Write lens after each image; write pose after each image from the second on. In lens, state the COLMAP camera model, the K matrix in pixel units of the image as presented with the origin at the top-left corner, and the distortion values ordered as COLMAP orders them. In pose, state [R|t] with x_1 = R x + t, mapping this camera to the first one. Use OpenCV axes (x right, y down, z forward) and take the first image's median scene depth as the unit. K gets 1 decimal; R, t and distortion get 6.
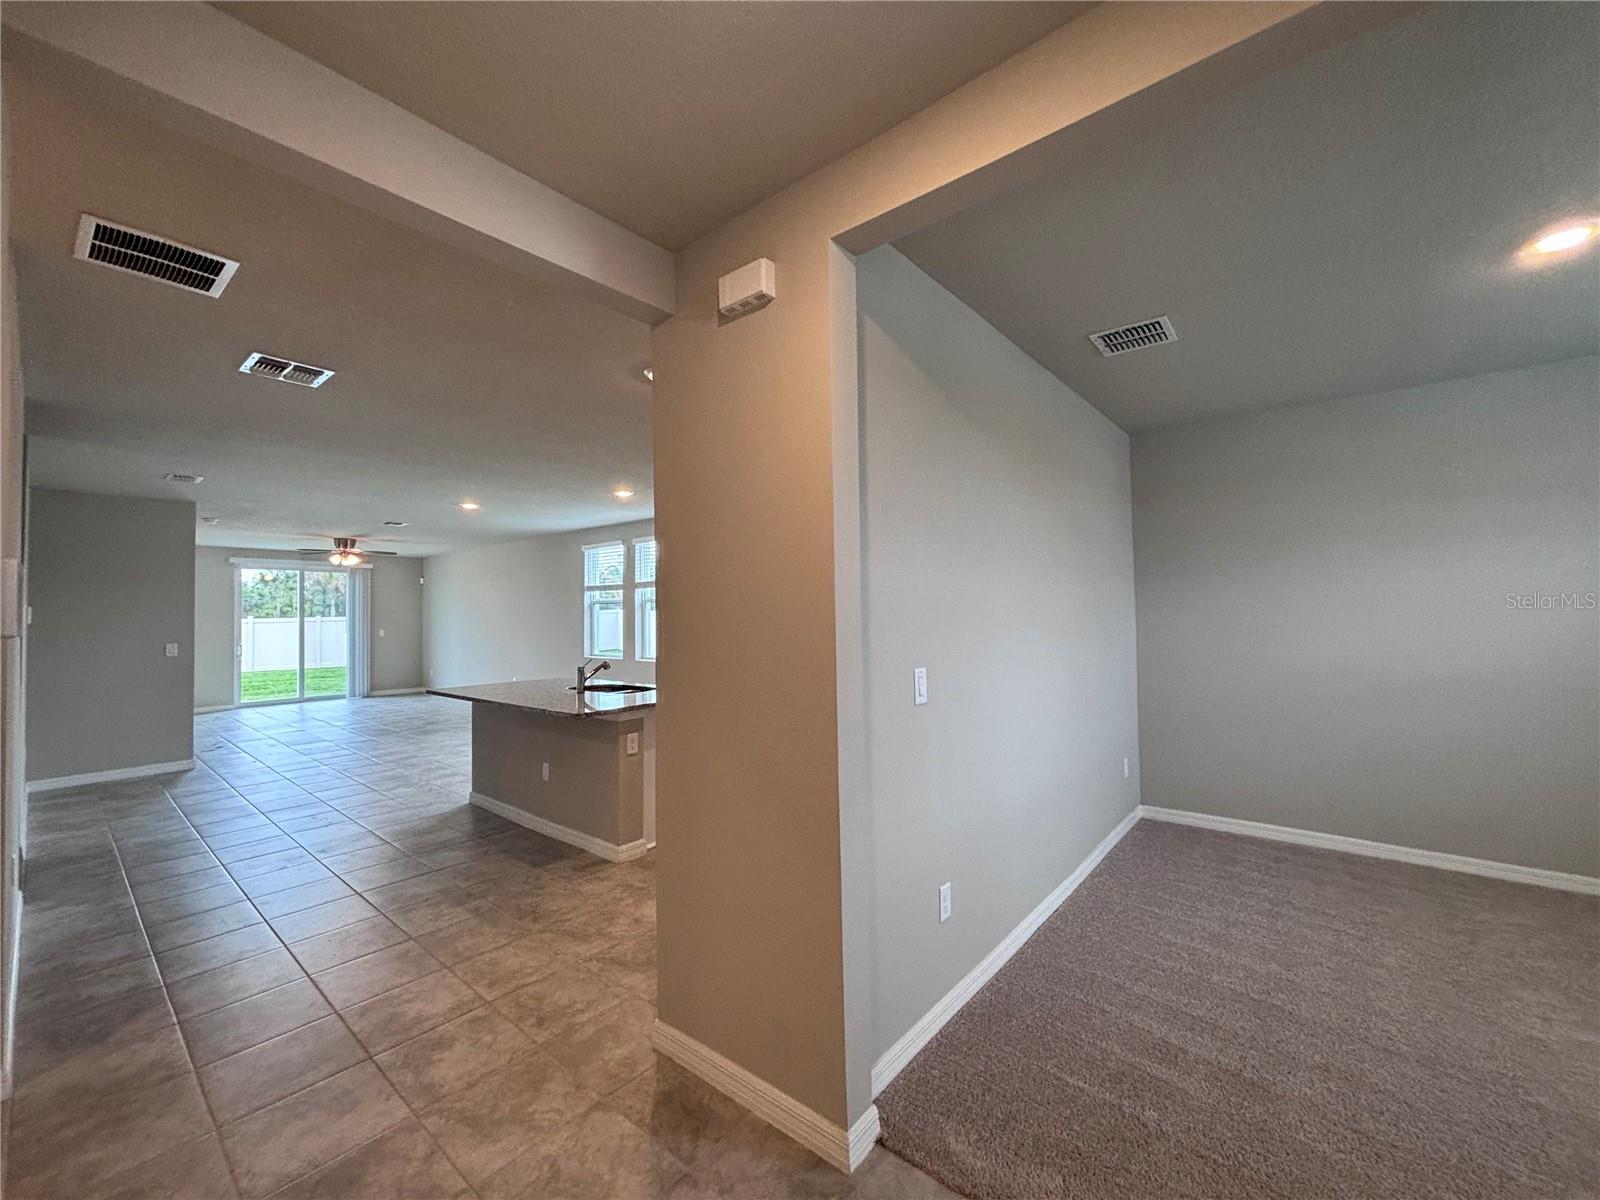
lens RADIAL K [[640.9, 0, 803.3], [0, 640.9, 595.9], [0, 0, 1]] dist [-0.000262, 0.000422]
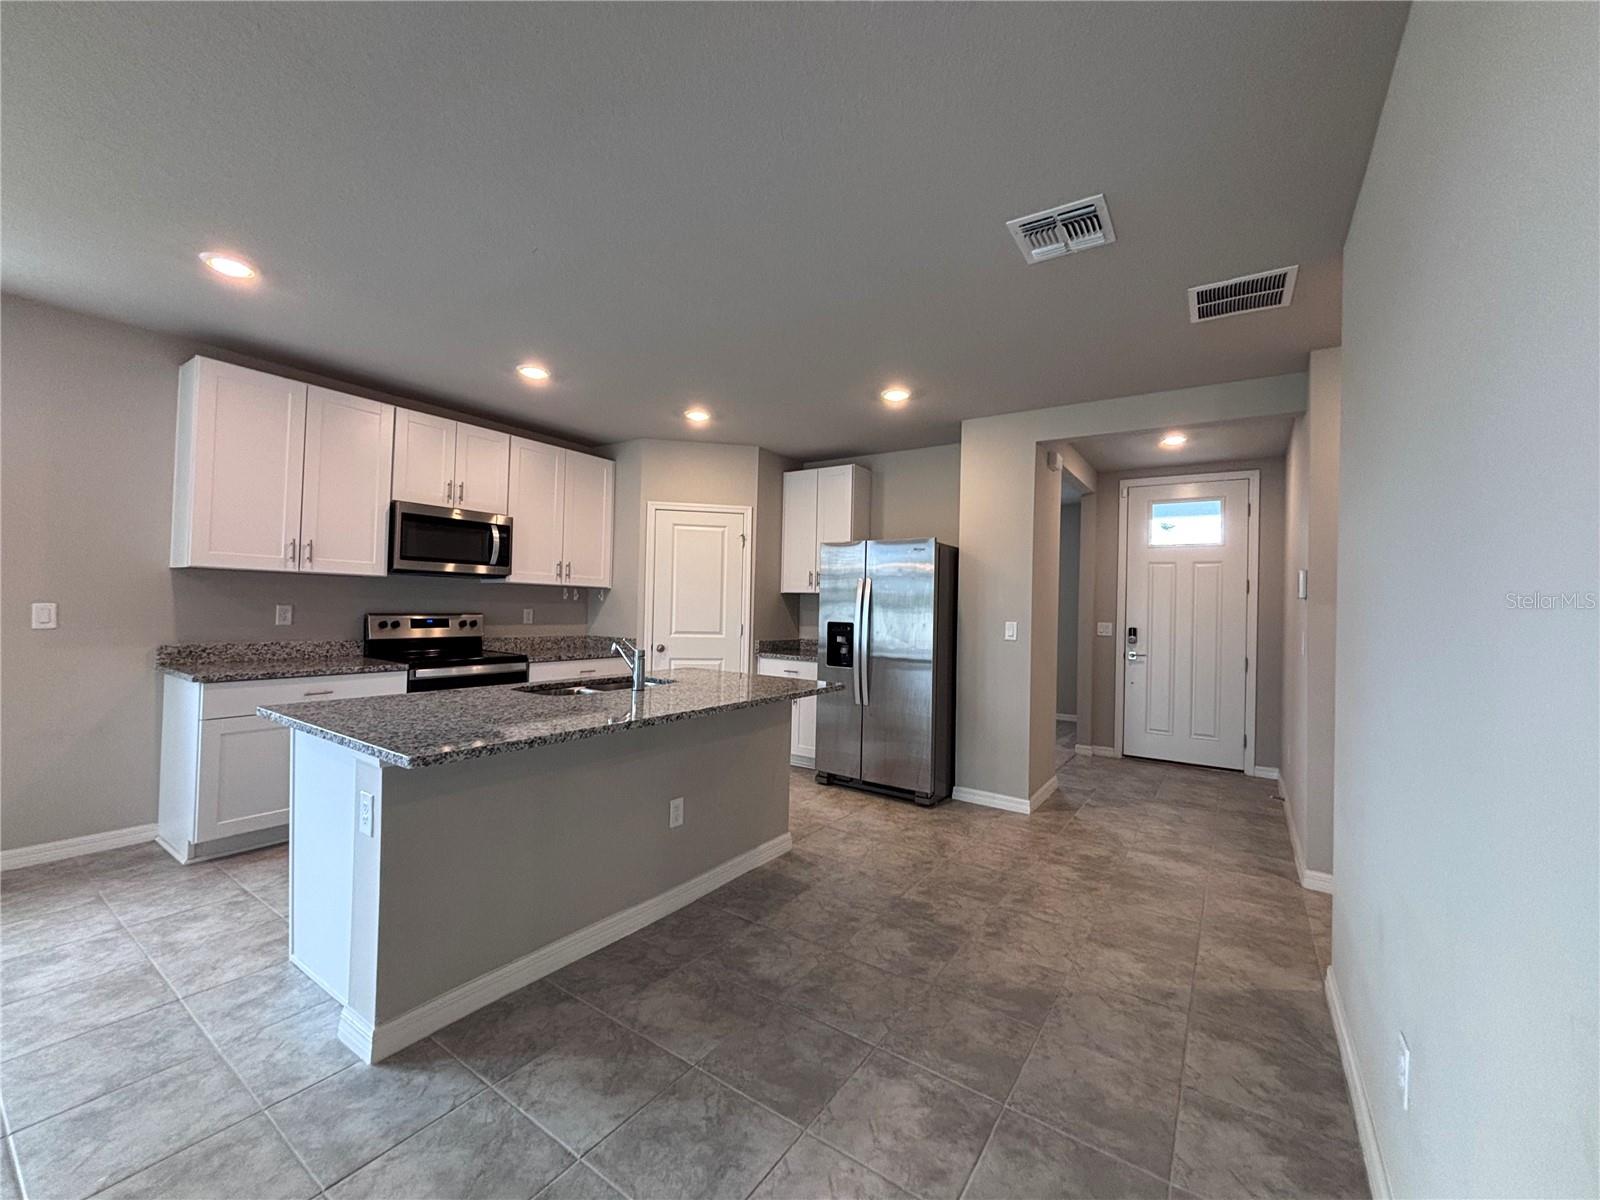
lens RADIAL K [[642.2, 0, 797.0], [0, 642.2, 596.0], [0, 0, 1]] dist [0.000466, -0.000056]
pose [[-0.088623, 0.032714, 0.995528, -0.539505], [-0.049846, 0.998063, -0.037234, 0.038891], [-0.994817, -0.052923, -0.086821, 0.483194]]
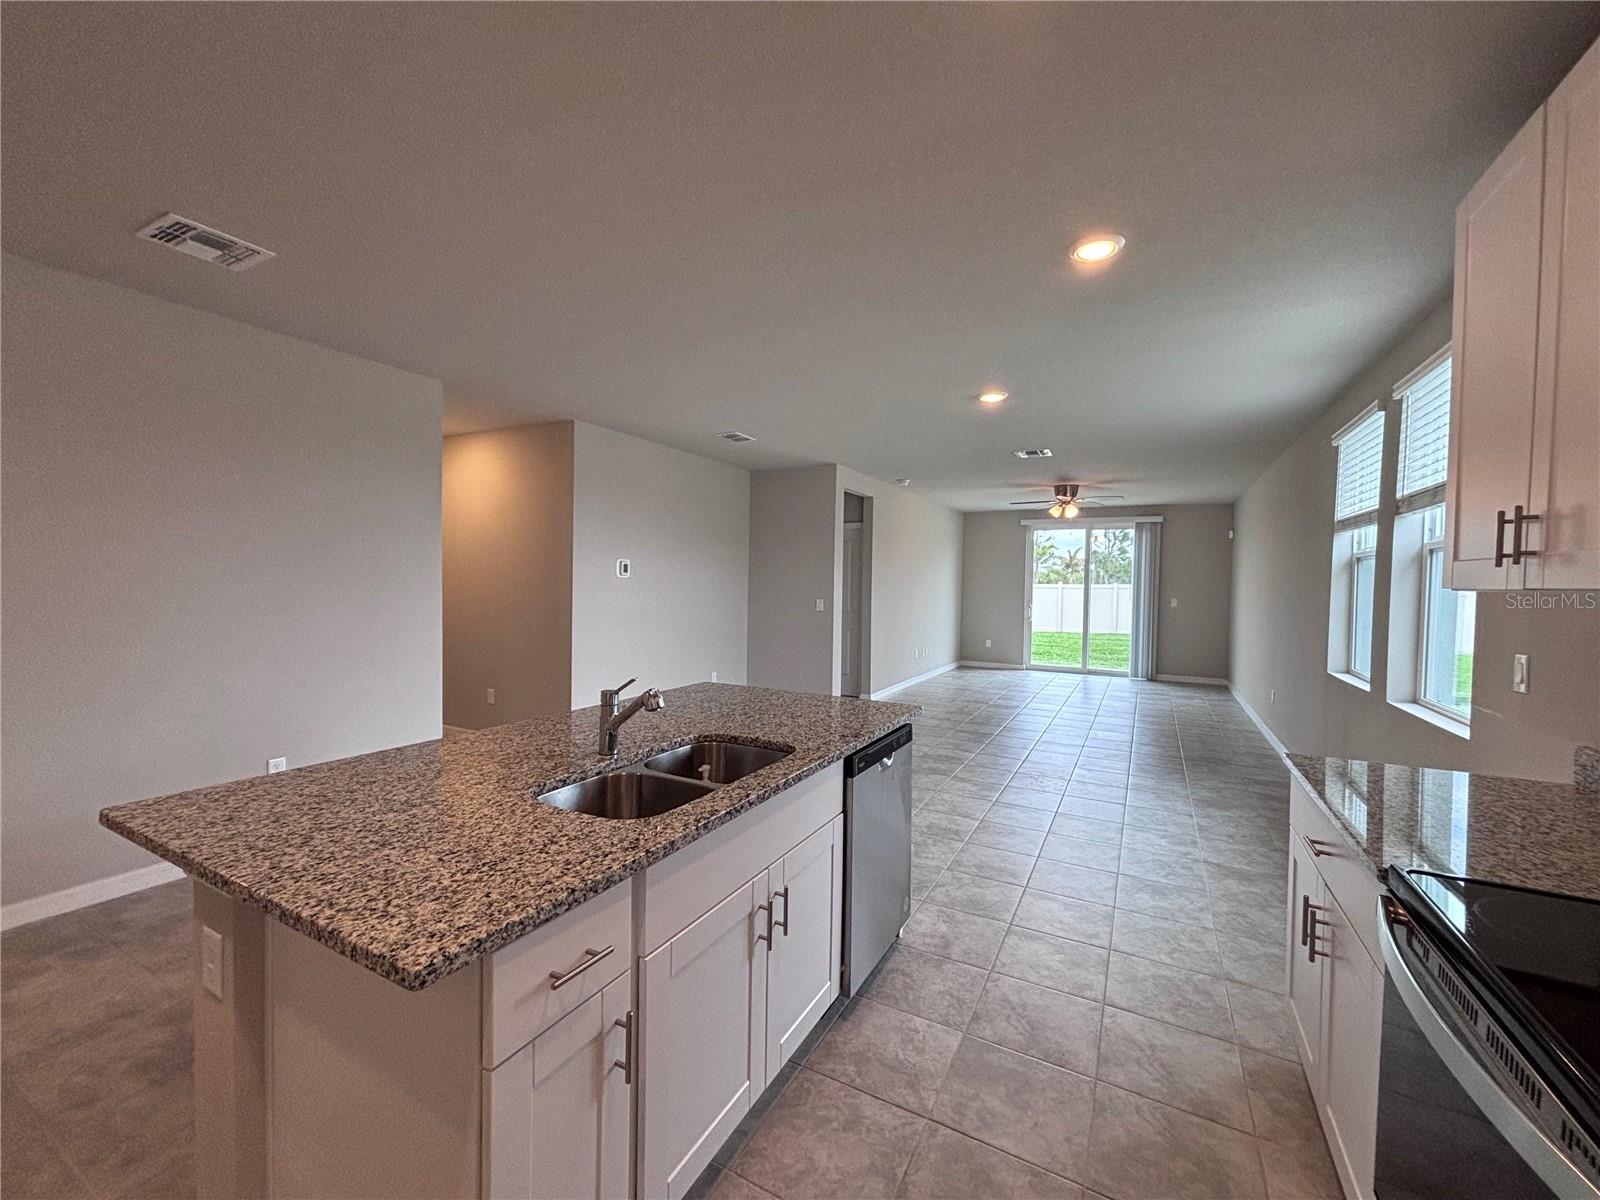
lens RADIAL K [[640.7, 0, 796.0], [0, 640.7, 603.5], [0, 0, 1]] dist [0.000764, 0.000003]
pose [[0.190441, 0.053664, -0.980231, 0.041849], [0.005368, 0.998433, 0.055704, 0.016492], [0.981684, -0.015870, 0.189854, 0.559213]]
